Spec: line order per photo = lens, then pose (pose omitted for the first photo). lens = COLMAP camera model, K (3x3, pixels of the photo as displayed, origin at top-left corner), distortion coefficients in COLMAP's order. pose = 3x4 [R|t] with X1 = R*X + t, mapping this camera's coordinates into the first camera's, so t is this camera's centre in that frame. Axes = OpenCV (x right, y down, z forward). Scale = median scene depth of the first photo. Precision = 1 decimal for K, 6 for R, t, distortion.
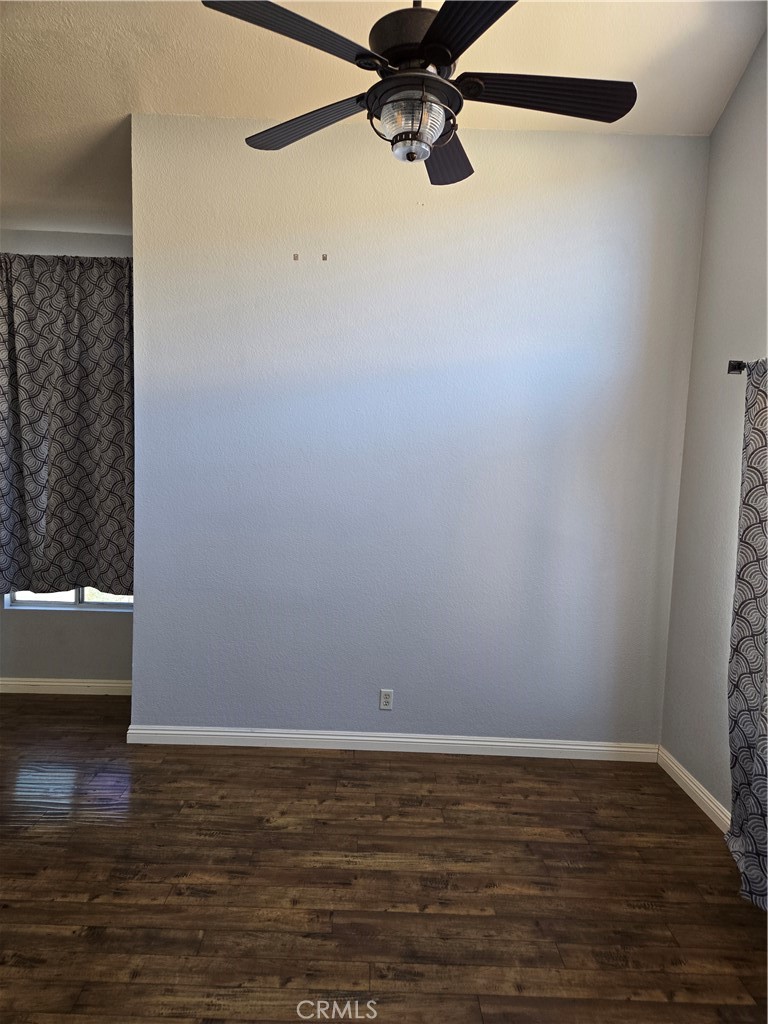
lens RADIAL K [[675.2, 0, 382.1], [0, 675.2, 517.5], [0, 0, 1]] dist [0.023050, -0.015258]
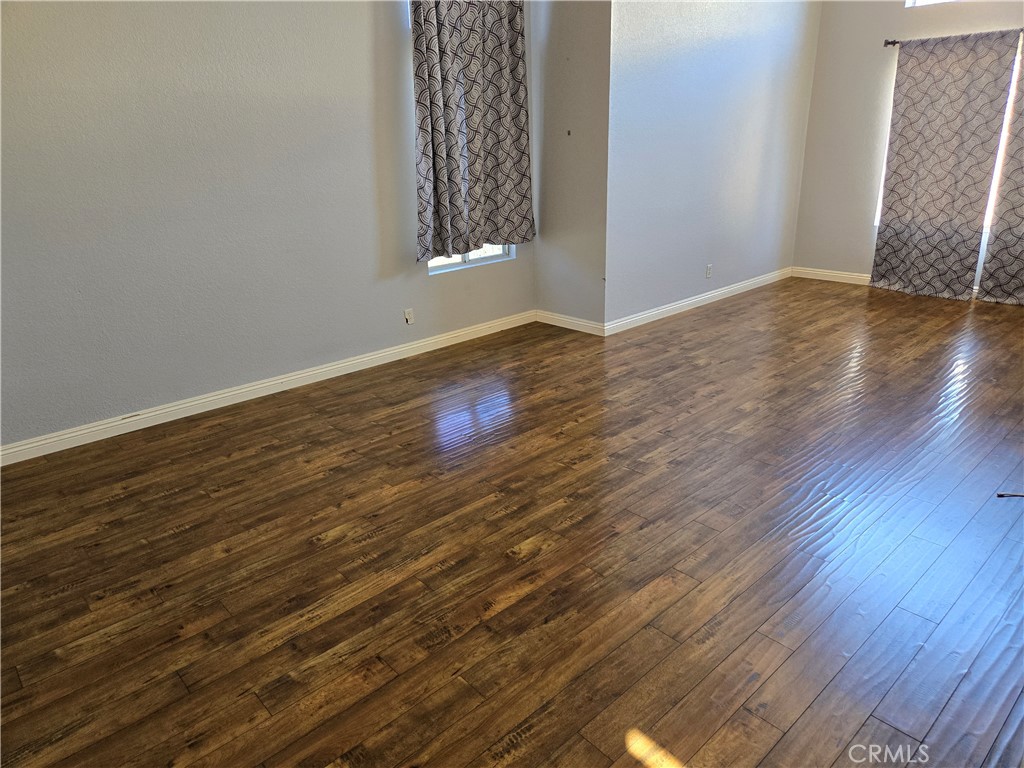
lens RADIAL K [[675.2, 0, 512.7], [0, 675.2, 383.6], [0, 0, 1]] dist [0.023050, -0.015258]
pose [[0.704202, -0.267014, 0.657878, -1.471186], [0.118167, 0.957742, 0.262232, 0.062680], [-0.700097, -0.106925, 0.705997, 0.214828]]
